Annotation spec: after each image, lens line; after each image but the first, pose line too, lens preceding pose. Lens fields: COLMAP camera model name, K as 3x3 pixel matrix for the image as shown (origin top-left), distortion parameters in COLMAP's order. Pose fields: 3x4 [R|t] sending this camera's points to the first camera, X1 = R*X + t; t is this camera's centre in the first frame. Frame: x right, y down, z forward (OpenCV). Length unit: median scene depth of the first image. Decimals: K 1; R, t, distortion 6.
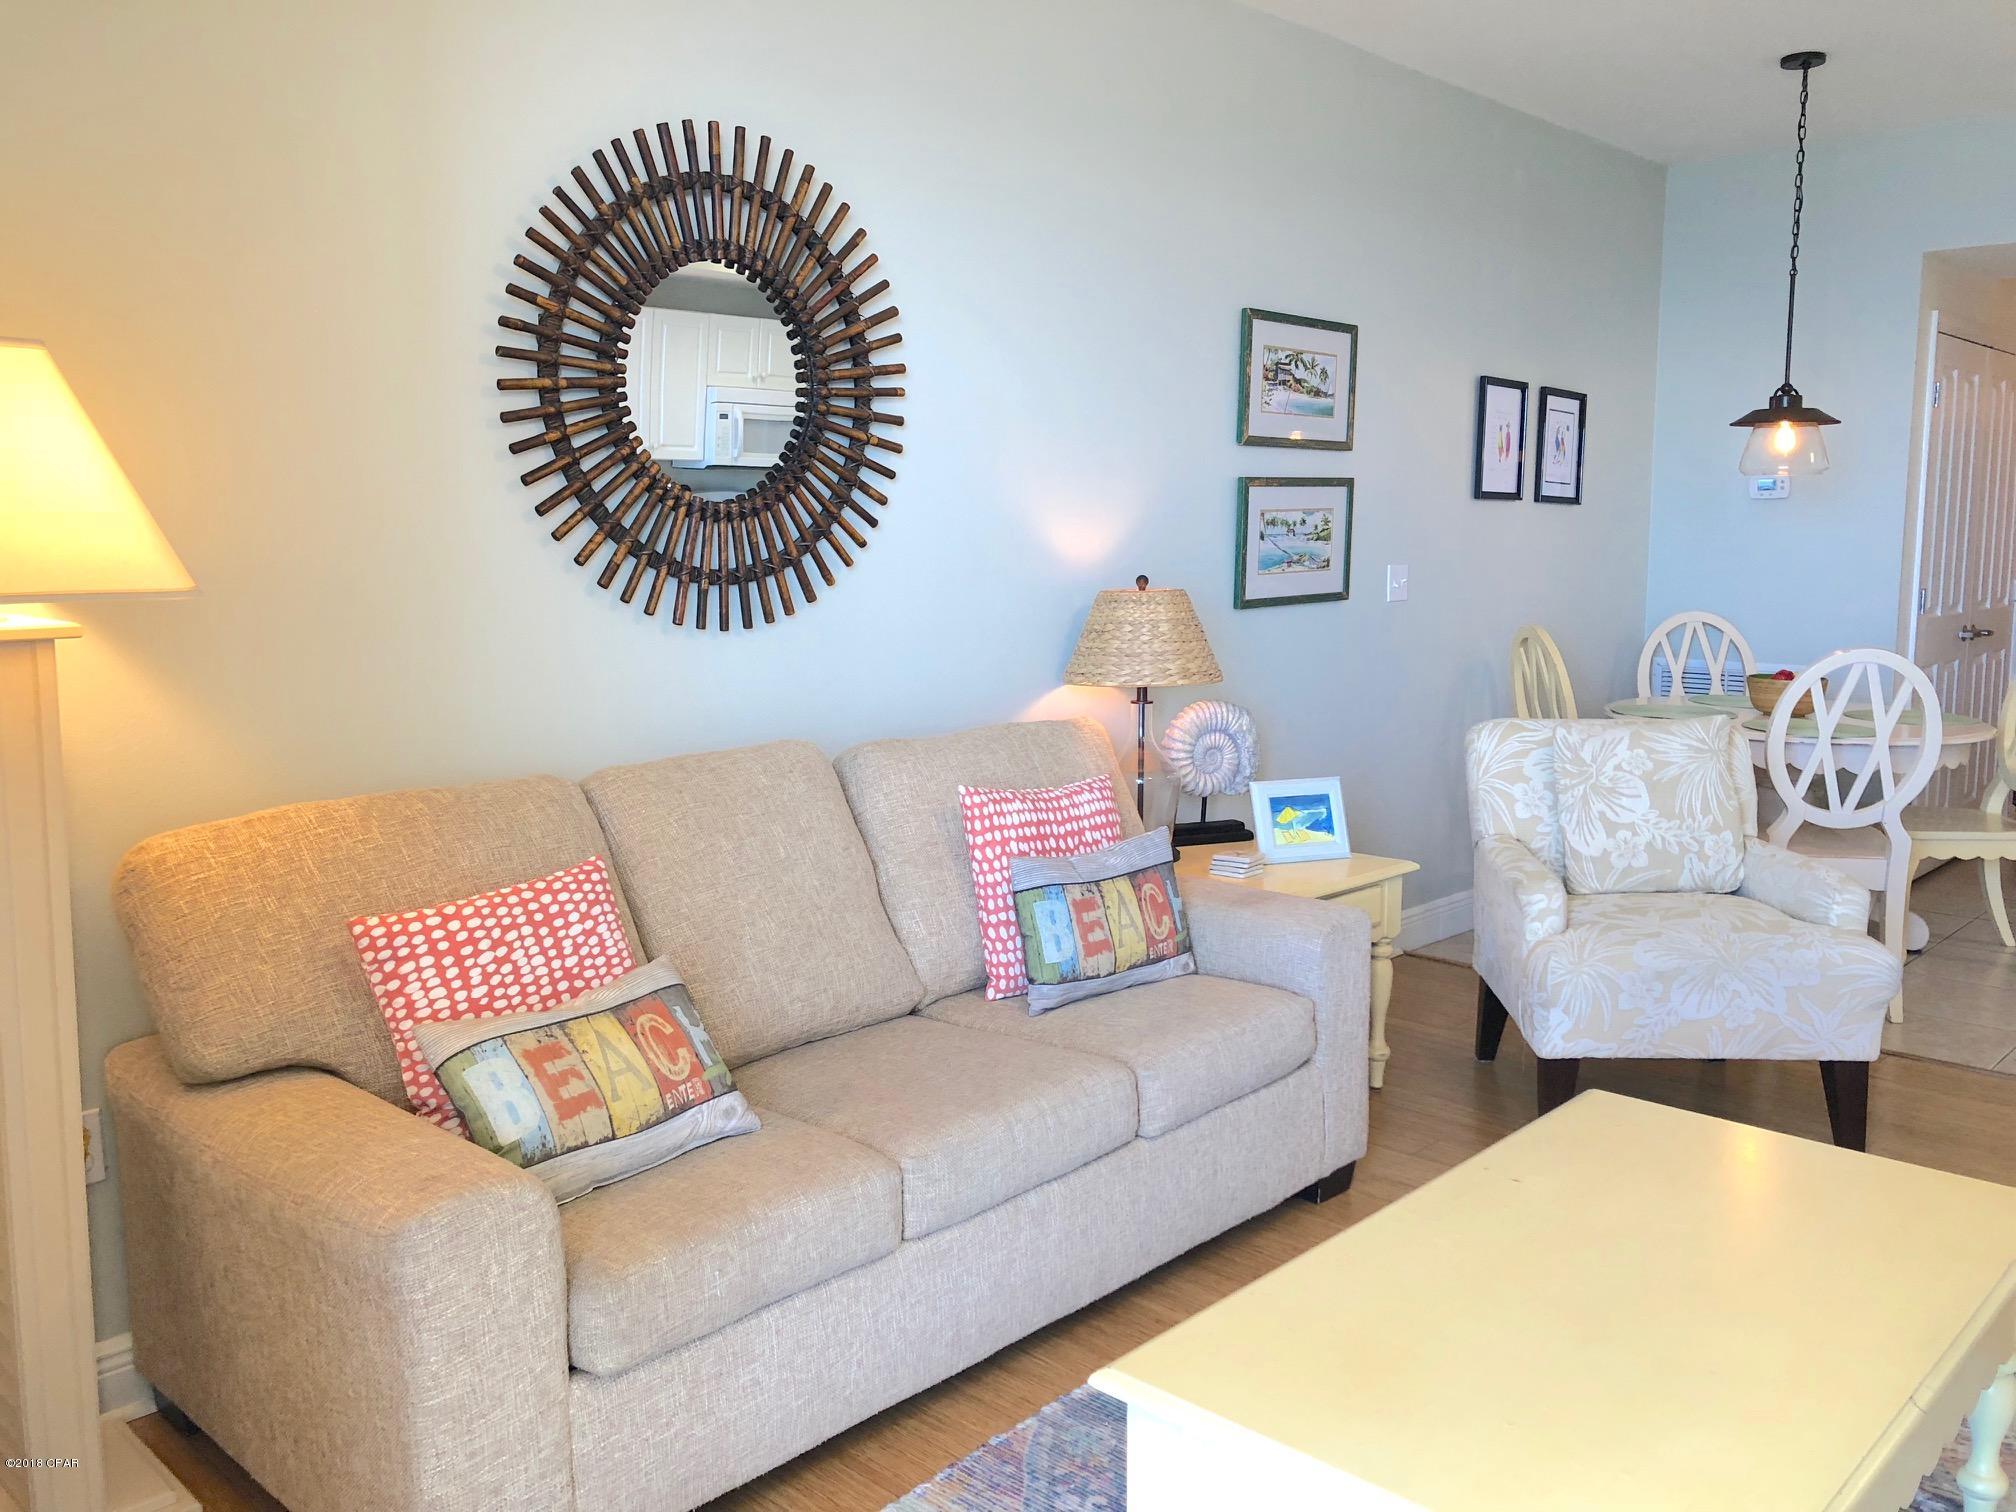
lens RADIAL K [[1655.2, 0, 1011.0], [0, 1655.2, 720.1], [0, 0, 1]] dist [0.065344, -0.098054]
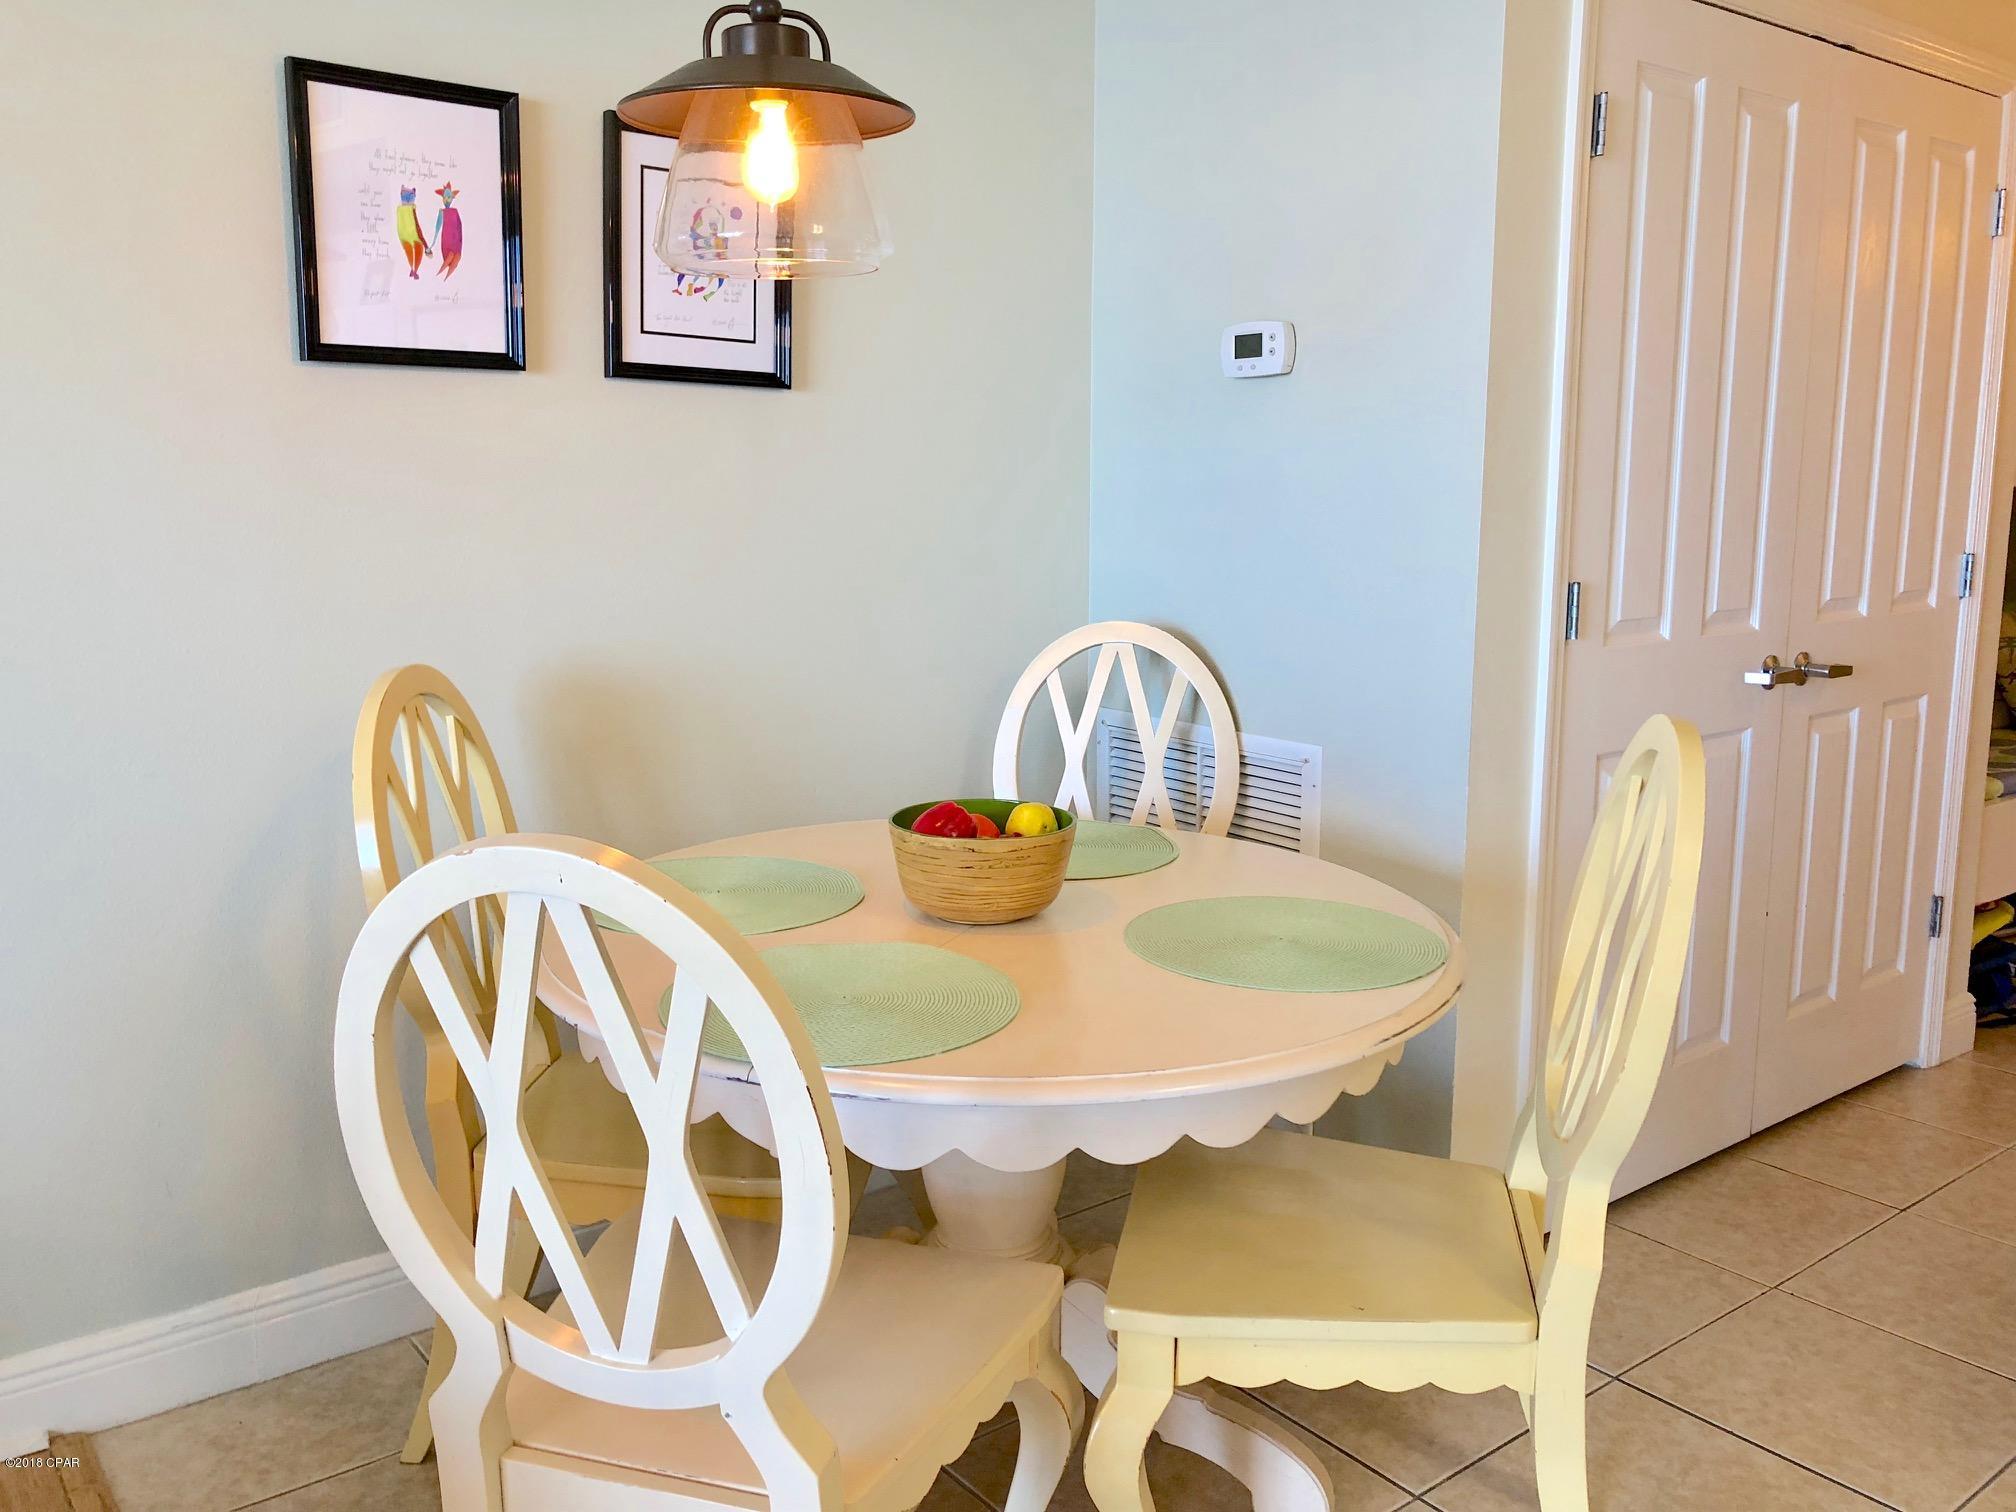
lens RADIAL K [[1665.7, 0, 1002.0], [0, 1665.7, 725.8], [0, 0, 1]] dist [0.006333, 0.003252]
pose [[0.987492, 0.025650, -0.155569, 0.941937], [-0.020290, 0.999148, 0.035943, -0.107516], [0.156358, -0.032337, 0.987171, 1.100905]]
